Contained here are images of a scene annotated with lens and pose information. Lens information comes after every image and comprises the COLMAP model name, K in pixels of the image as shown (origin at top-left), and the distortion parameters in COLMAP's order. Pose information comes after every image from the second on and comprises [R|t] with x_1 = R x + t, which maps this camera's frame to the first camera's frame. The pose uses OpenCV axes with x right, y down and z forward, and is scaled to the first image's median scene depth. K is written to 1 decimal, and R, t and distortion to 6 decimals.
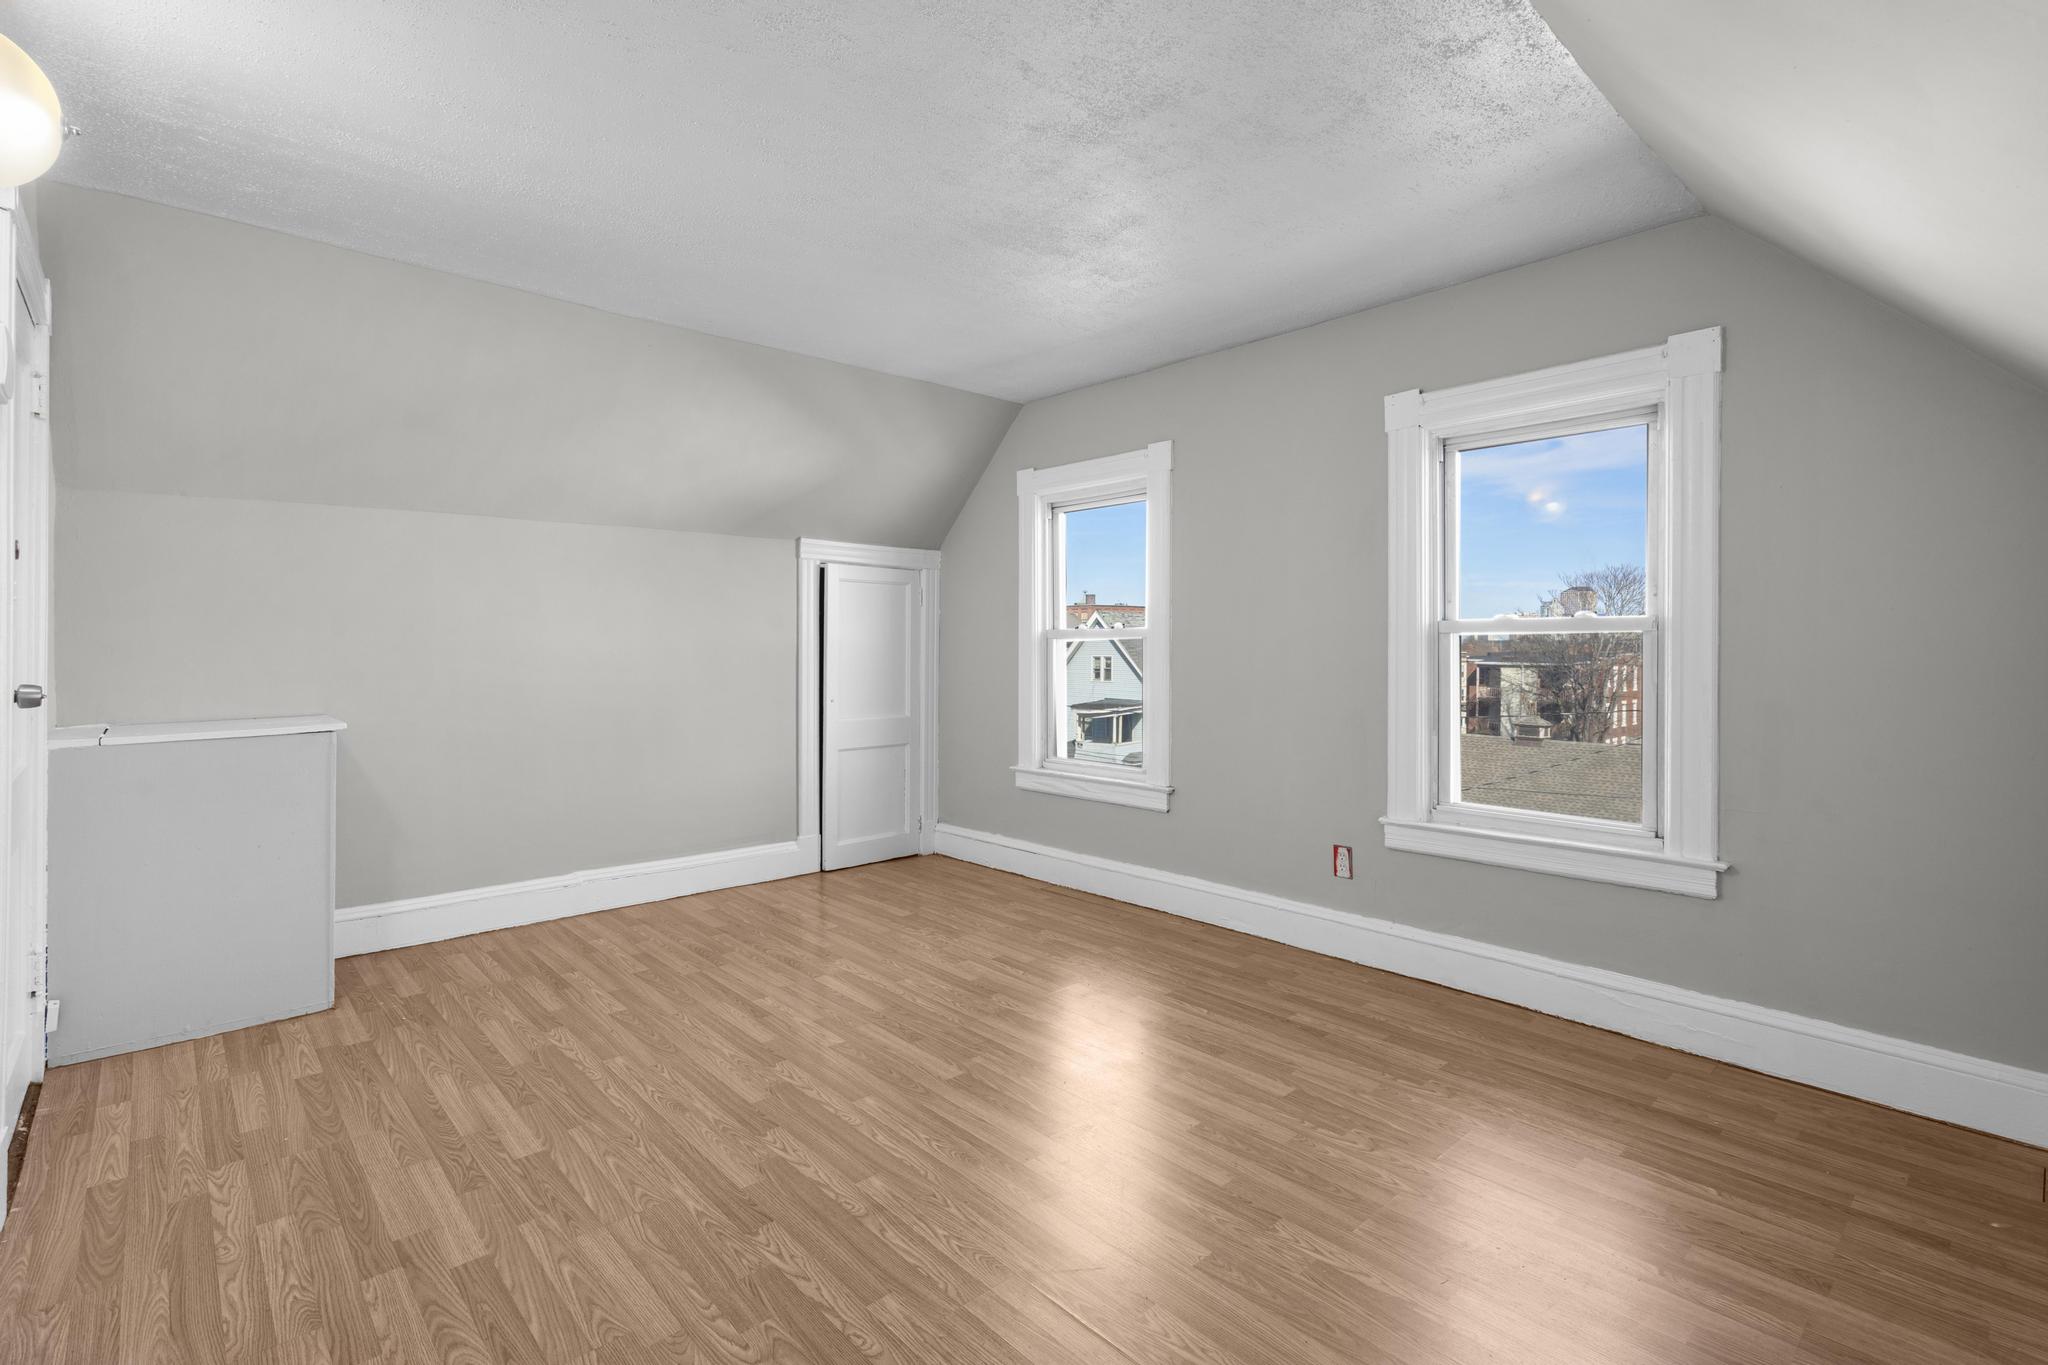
lens RADIAL K [[938.5, 0, 1008.8], [0, 938.5, 671.0], [0, 0, 1]] dist [-0.002025, 0.000618]
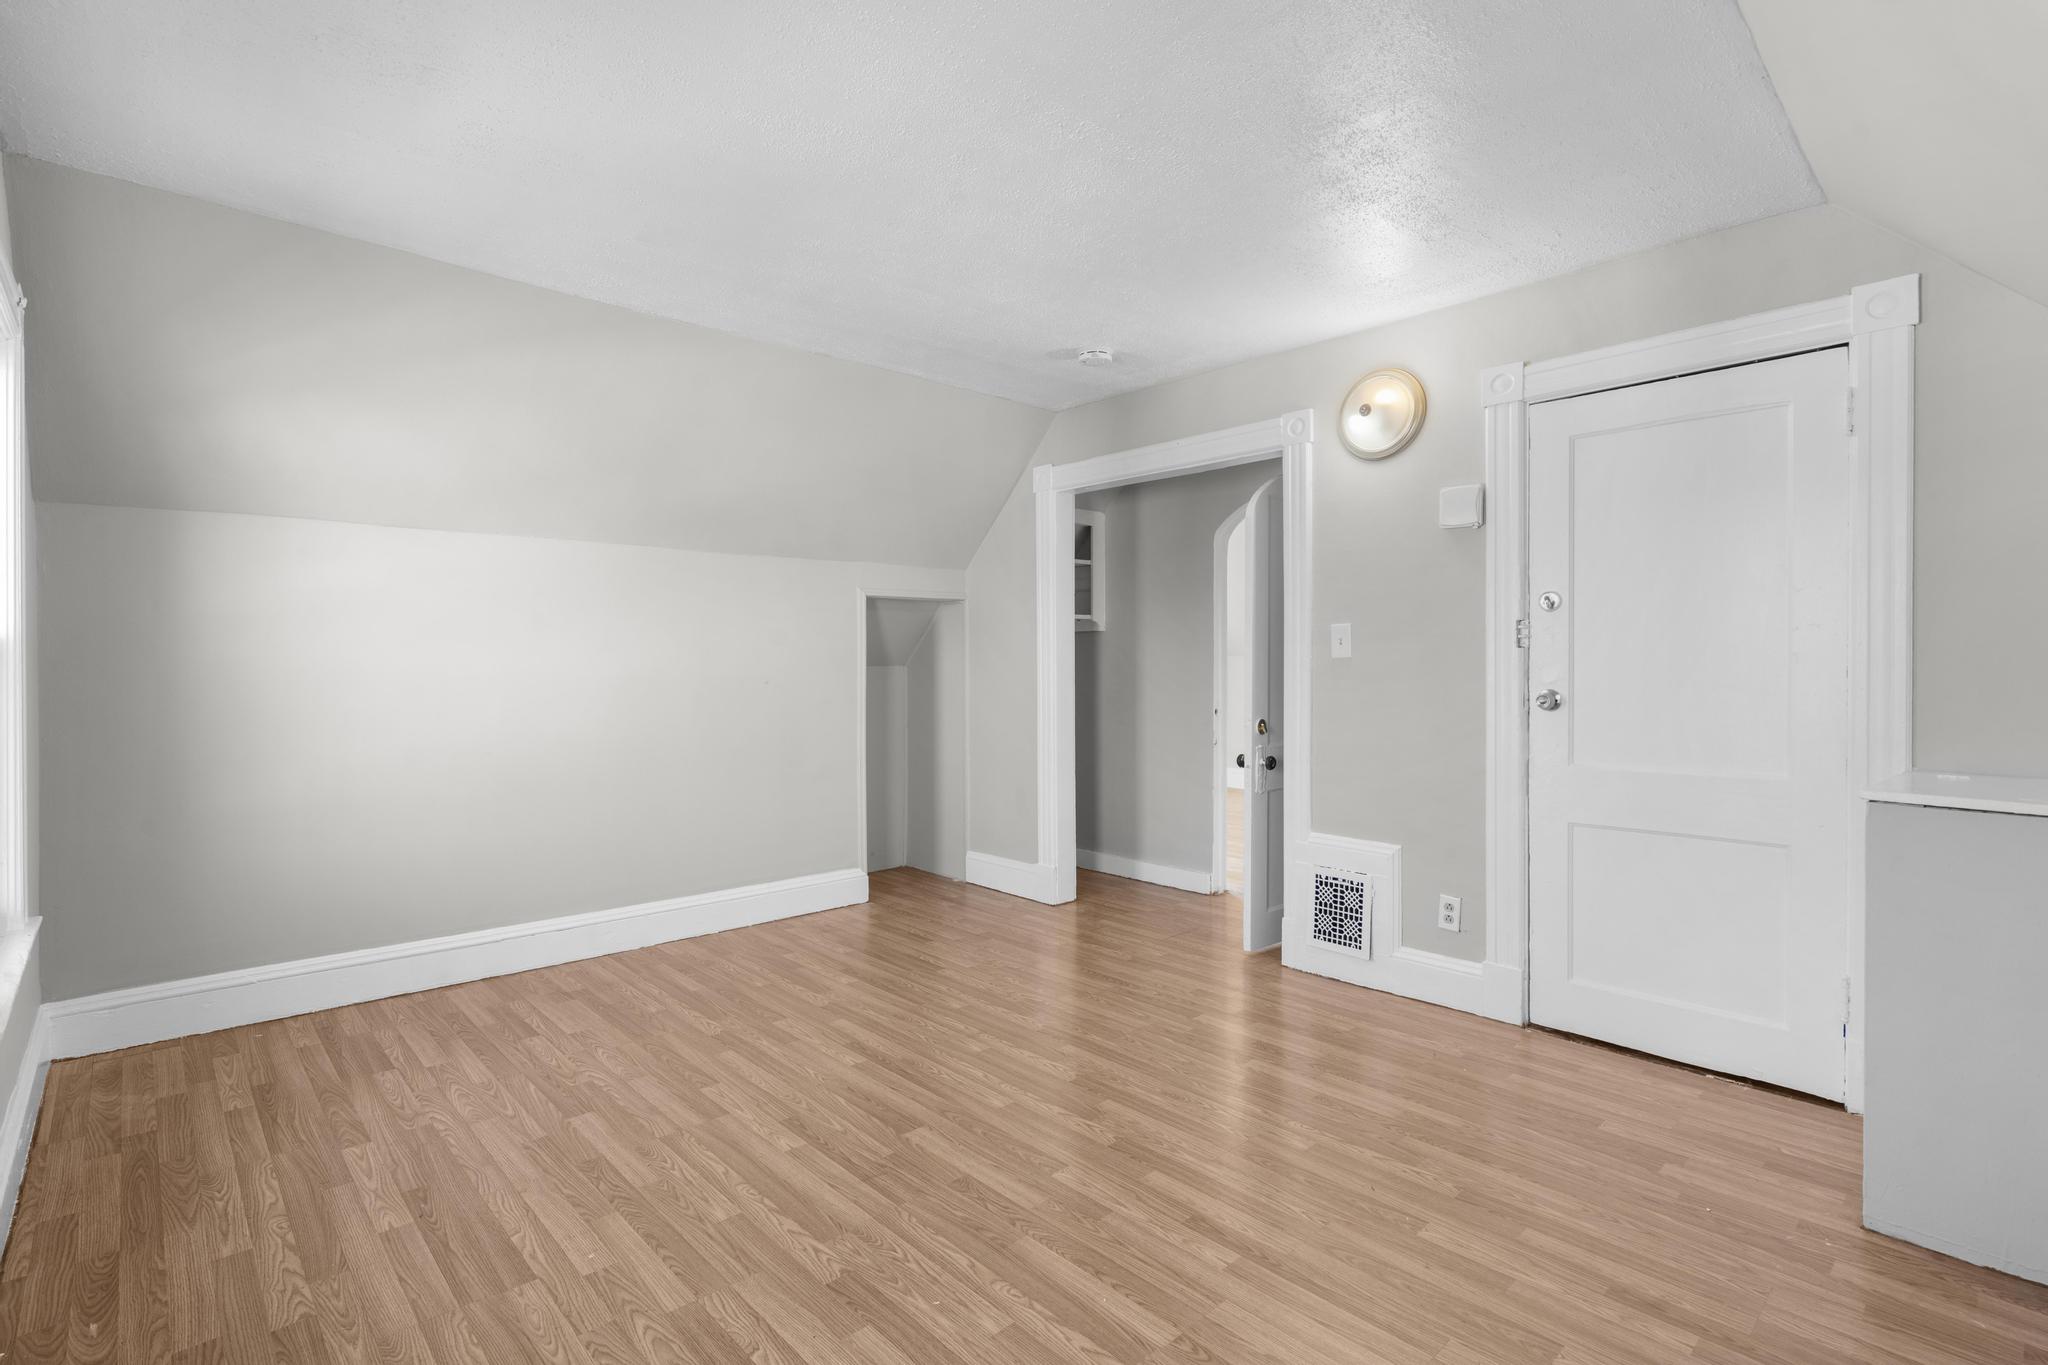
lens RADIAL K [[976.0, 0, 1024.0], [0, 976.0, 682.5], [0, 0, 1]] dist [-0.000297, 0.000371]
pose [[-0.999841, 0.000366, -0.017856, -0.129583], [-0.000422, 0.999028, 0.044079, -0.047467], [0.017855, 0.044079, -0.998868, 1.691718]]
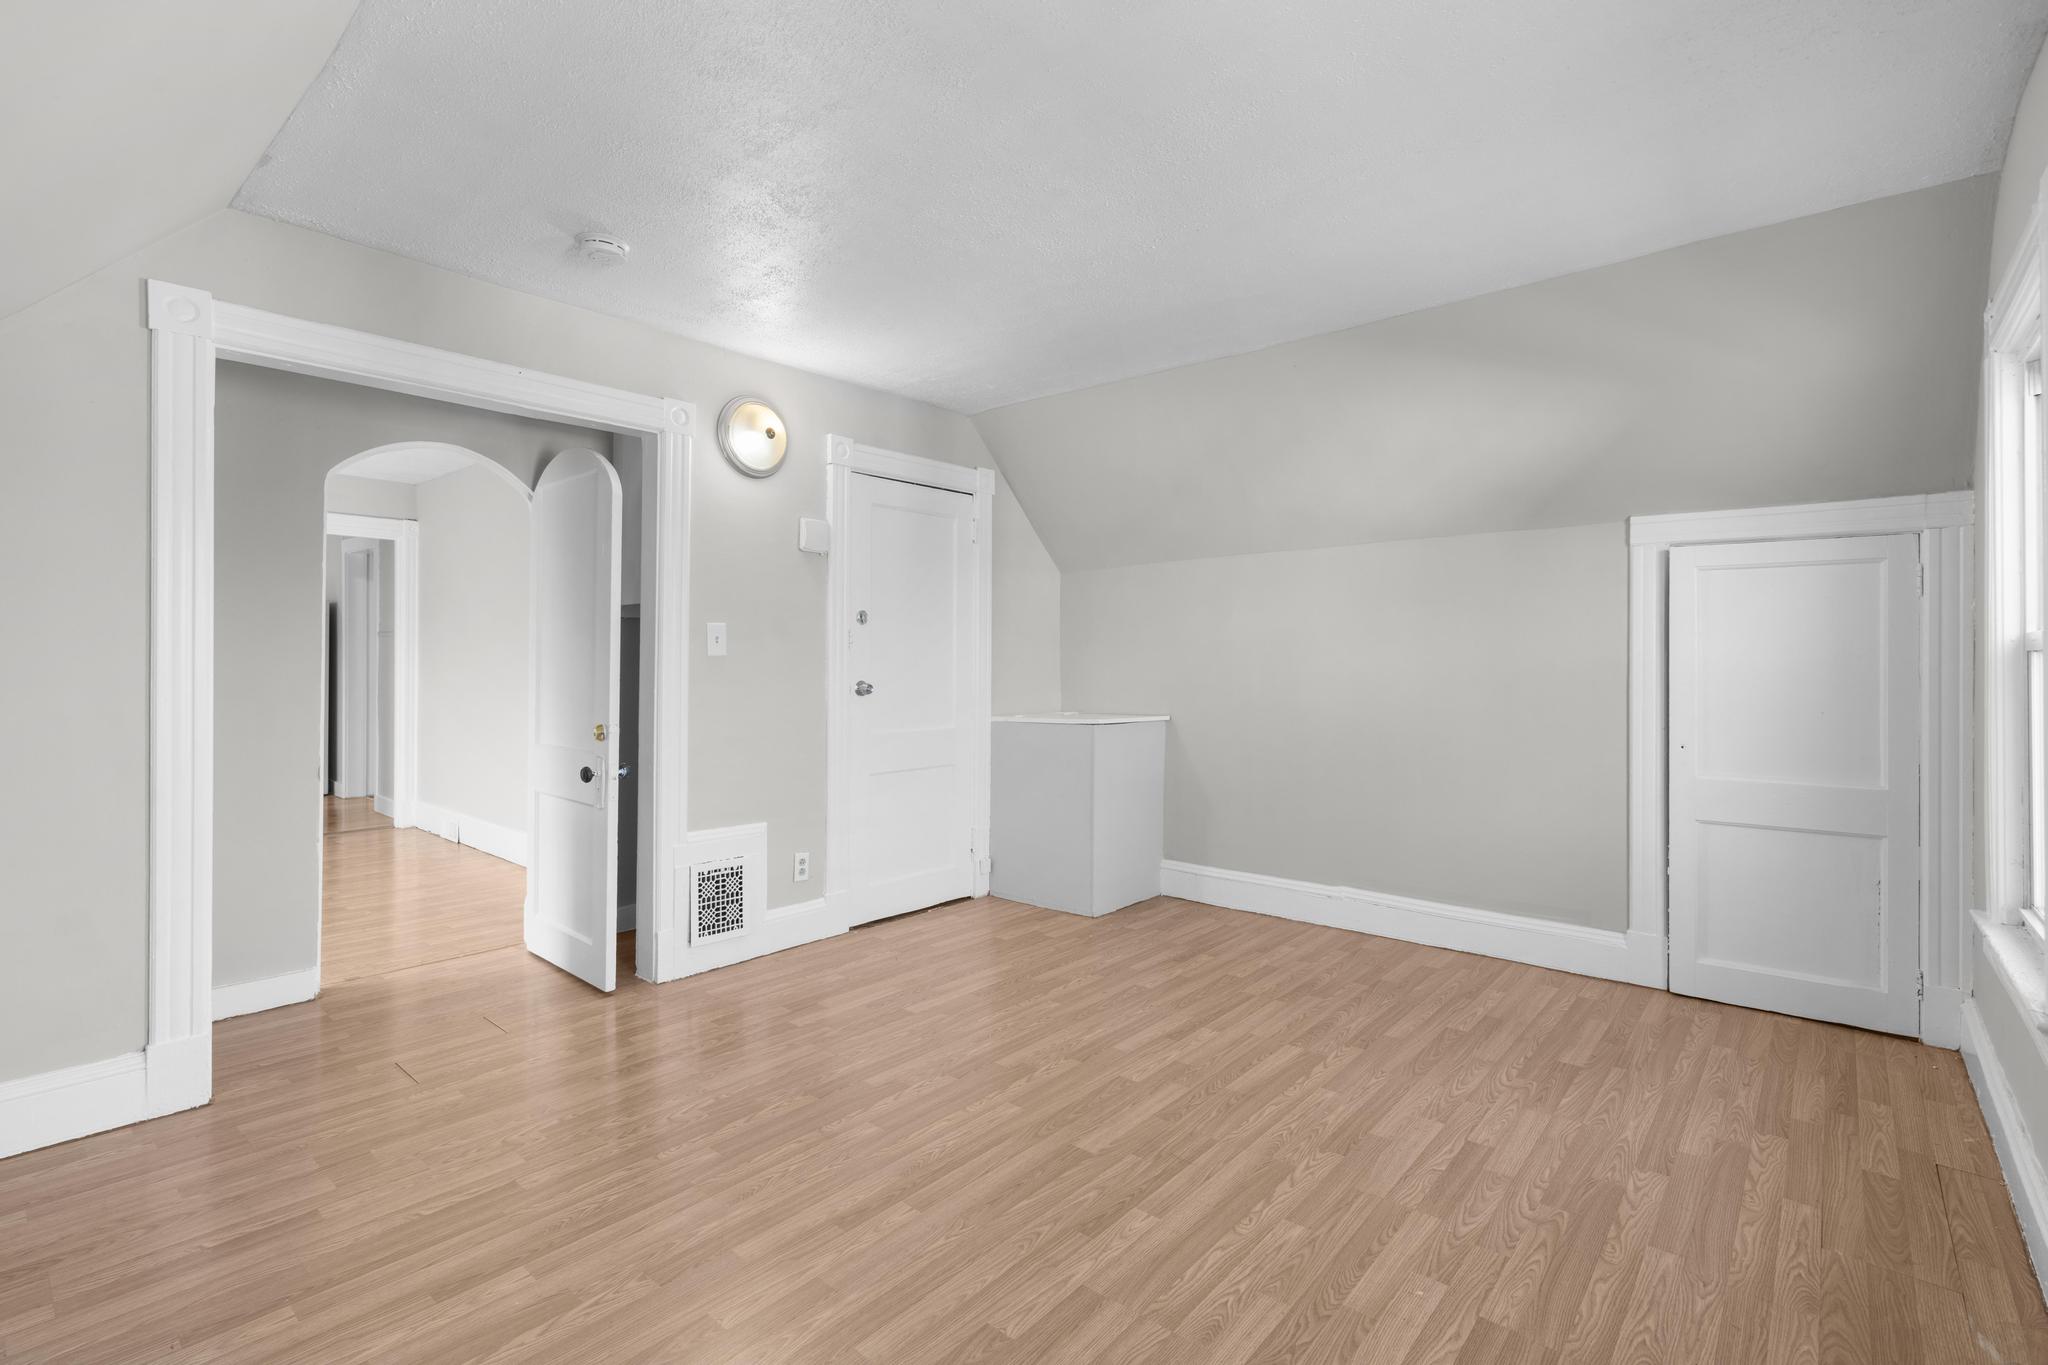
lens RADIAL K [[938.5, 0, 1008.8], [0, 938.5, 671.0], [0, 0, 1]] dist [-0.002025, 0.000618]
pose [[0.123889, 0.004829, -0.992284, 0.706334], [-0.027497, 0.999621, 0.001432, -0.017189], [0.991915, 0.027107, 0.123975, 0.701108]]
